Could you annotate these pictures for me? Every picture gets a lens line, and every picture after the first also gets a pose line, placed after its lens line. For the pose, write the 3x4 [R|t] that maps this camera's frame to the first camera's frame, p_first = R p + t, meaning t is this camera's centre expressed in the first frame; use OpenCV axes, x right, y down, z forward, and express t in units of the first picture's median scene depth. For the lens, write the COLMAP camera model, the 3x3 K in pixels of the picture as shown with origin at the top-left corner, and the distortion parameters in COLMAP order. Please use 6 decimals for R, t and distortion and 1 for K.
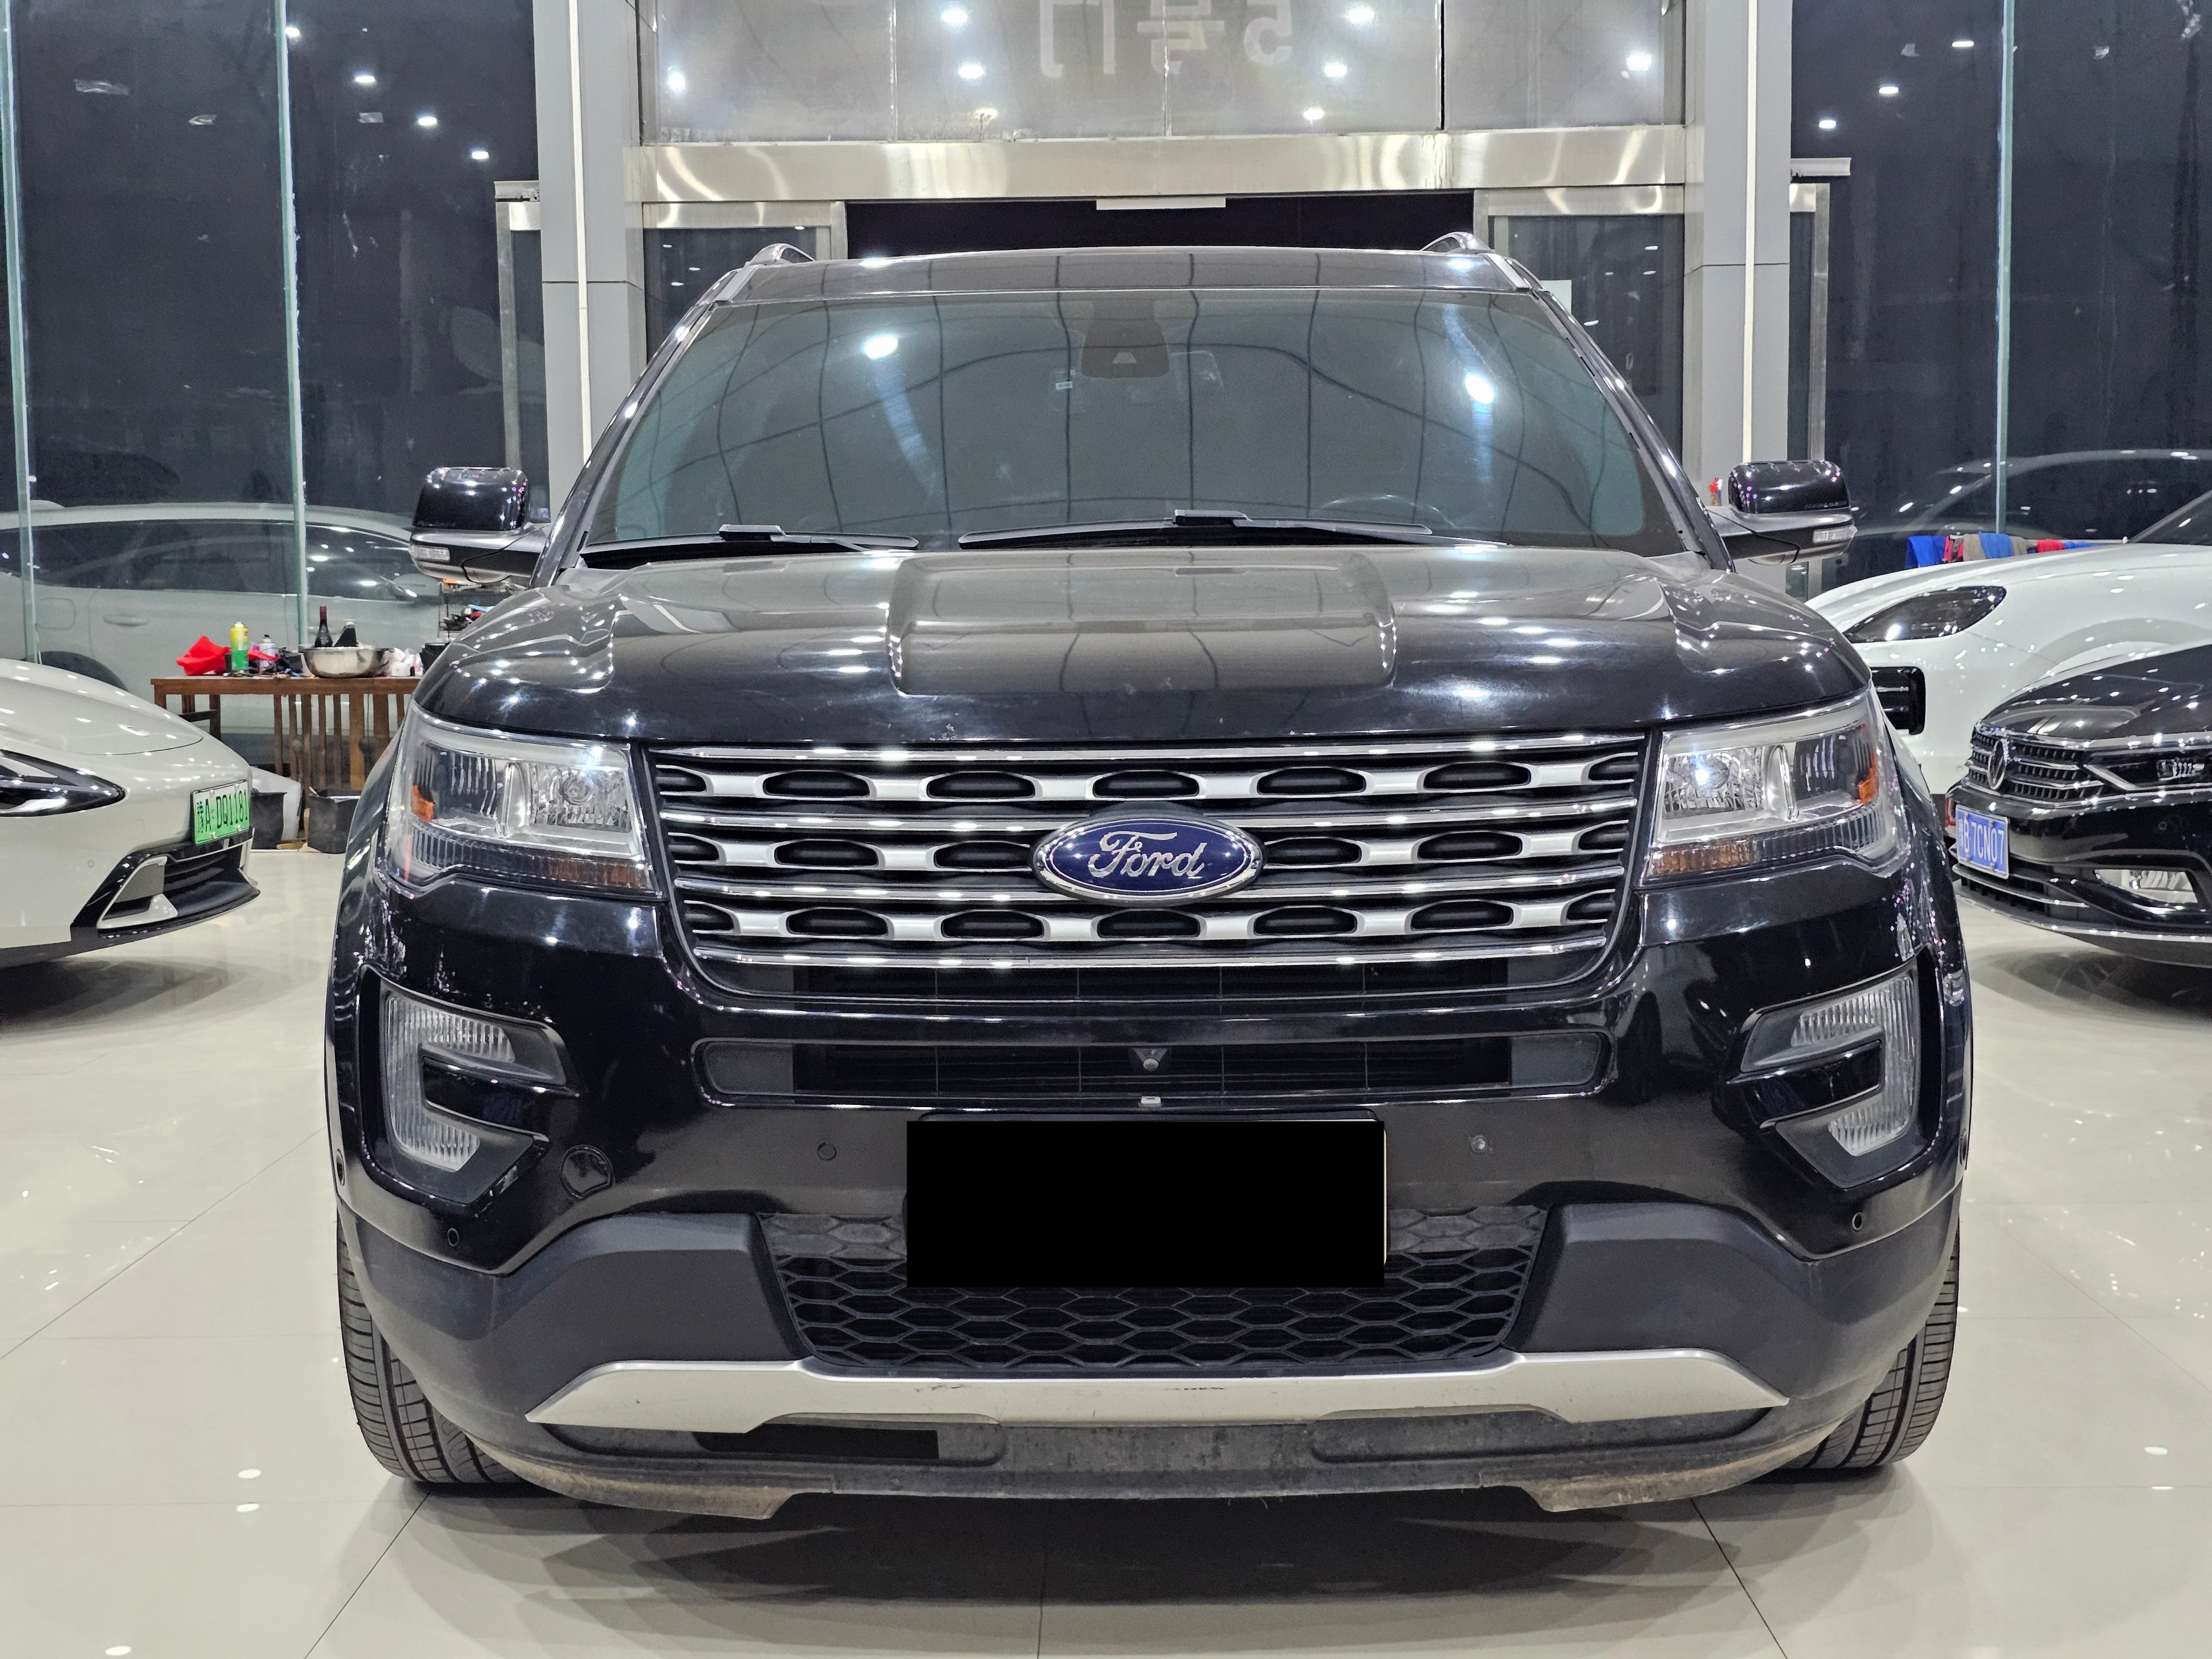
lens RADIAL K [[2979.1, 0, 1100.1], [0, 2979.1, 729.2], [0, 0, 1]] dist [0.097120, 0.000000]
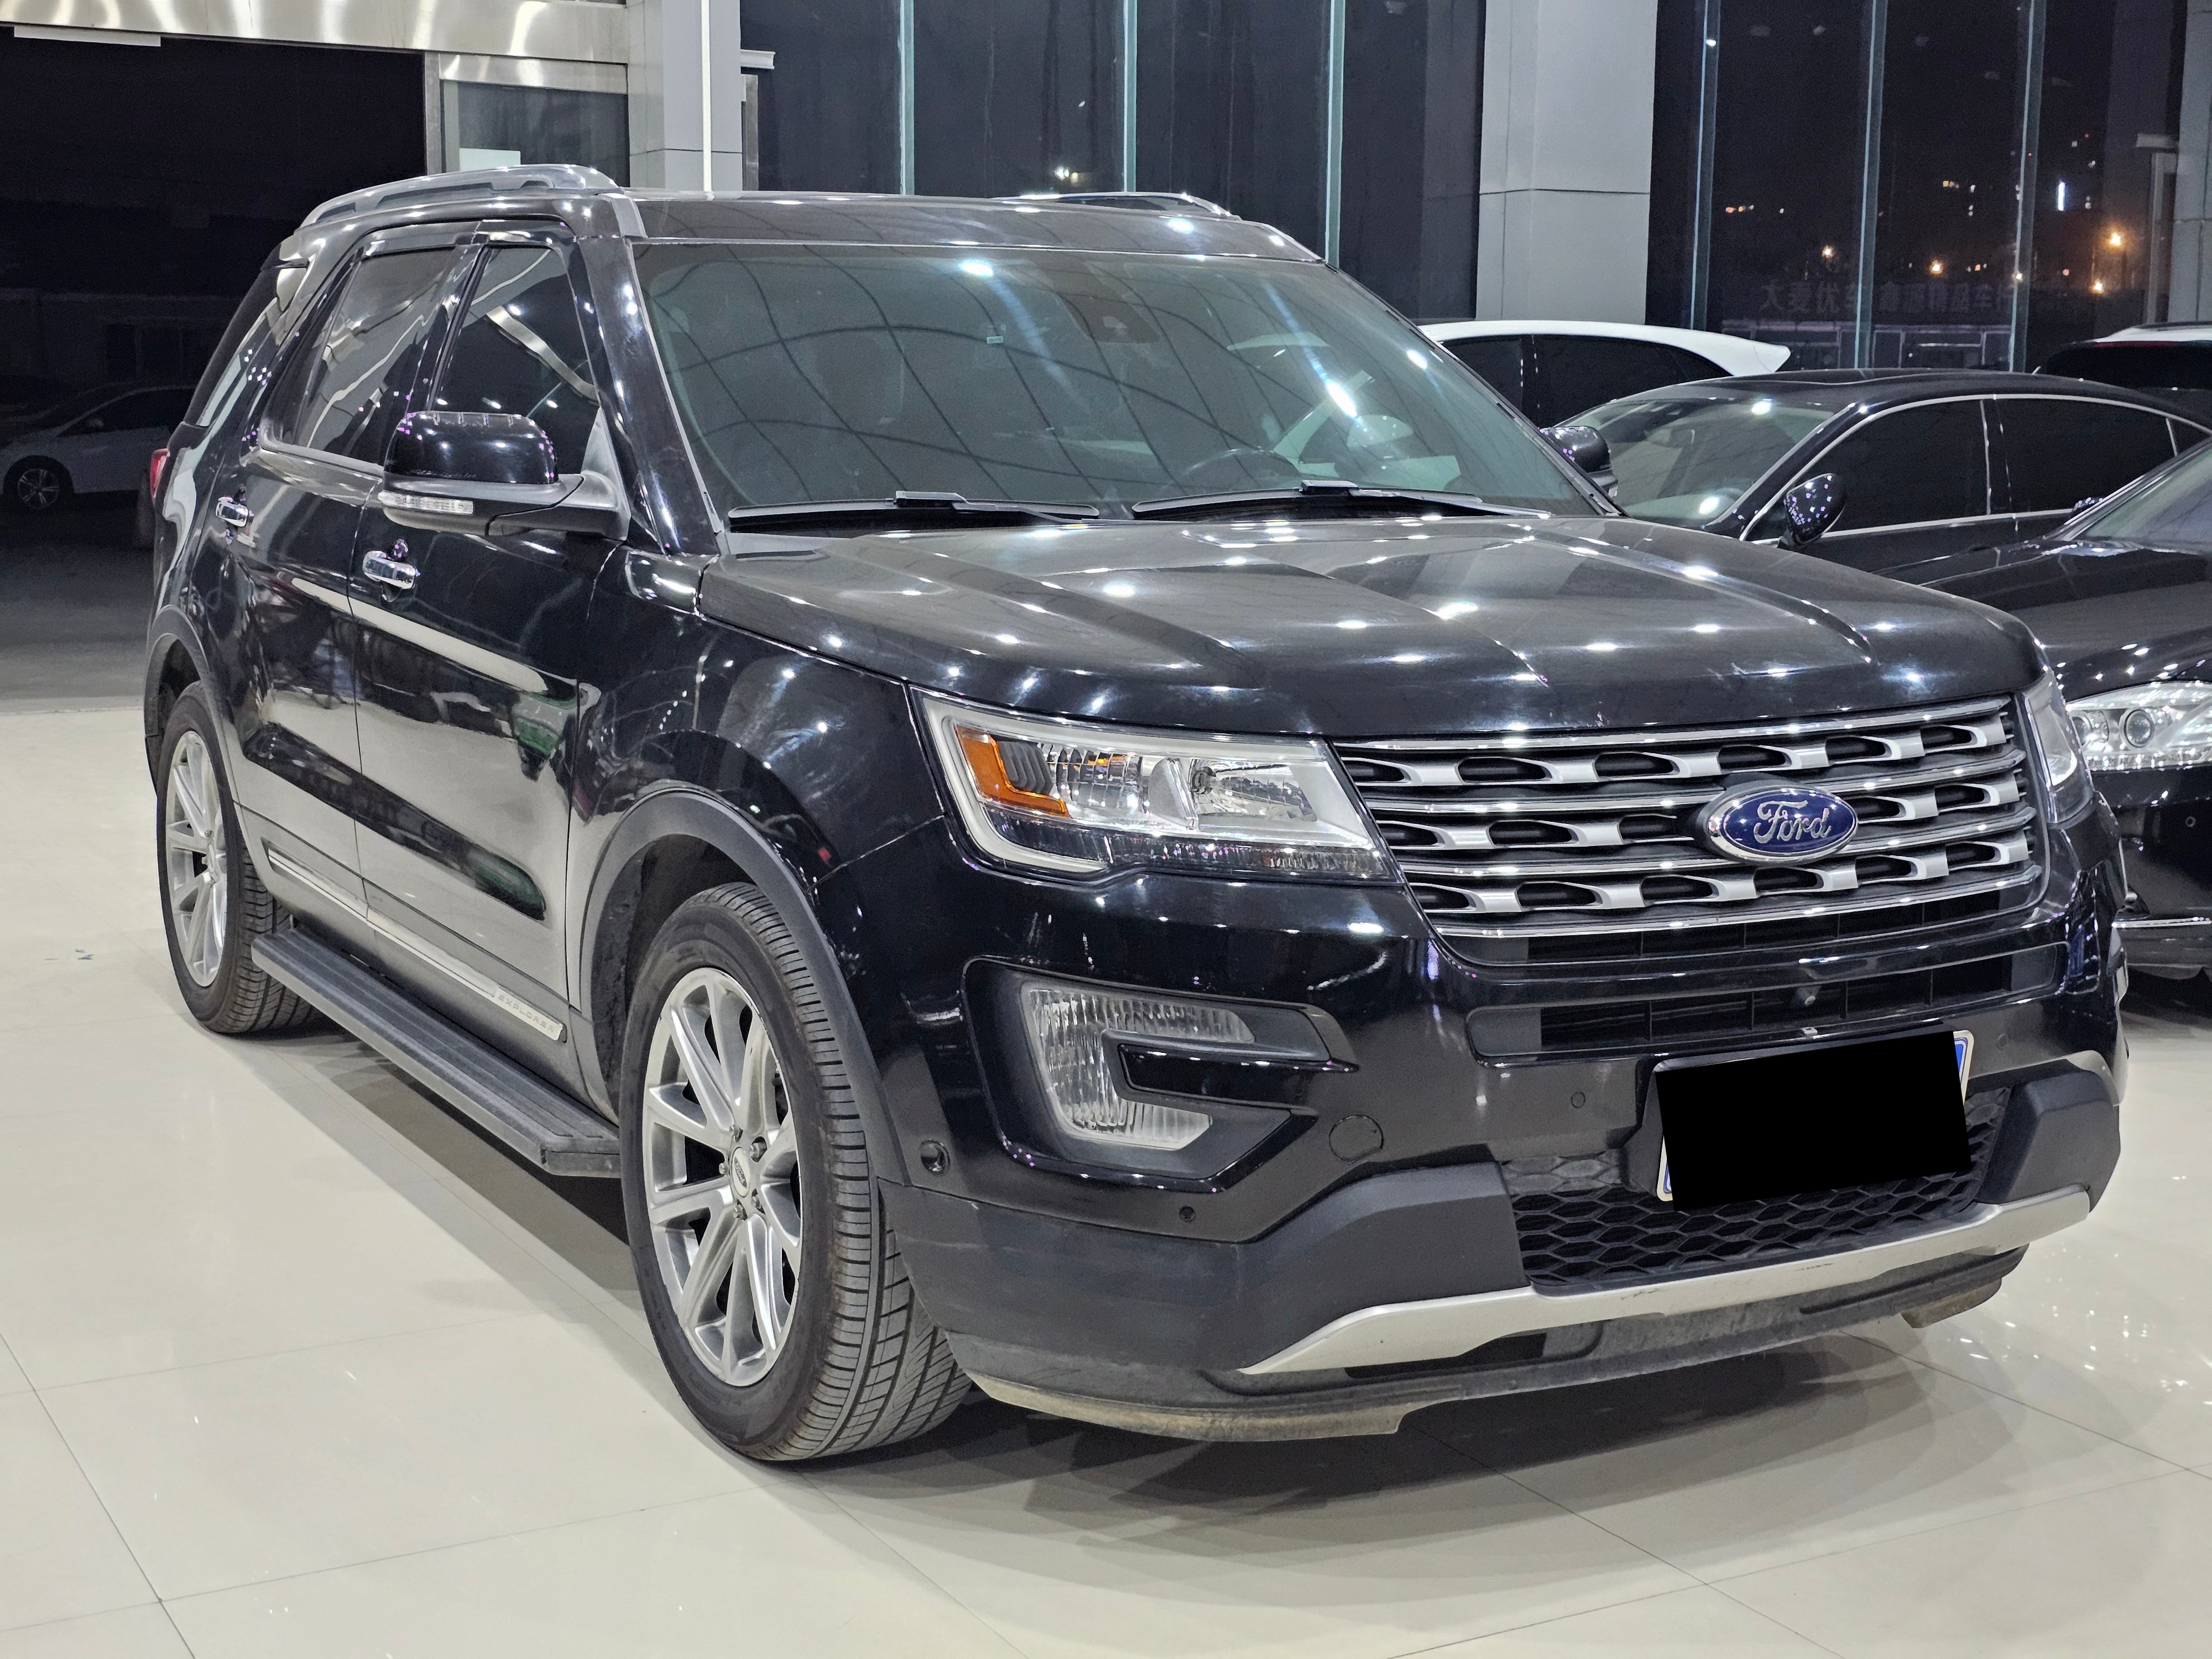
lens RADIAL K [[2979.1, 0, 1105.0], [0, 2979.1, 827.1], [0, 0, 1]] dist [0.097120, 0.000000]
pose [[0.865390, -0.054481, 0.498129, -0.771685], [0.011323, 0.995944, 0.089256, -0.060566], [-0.500972, -0.071601, 0.862497, 0.124897]]
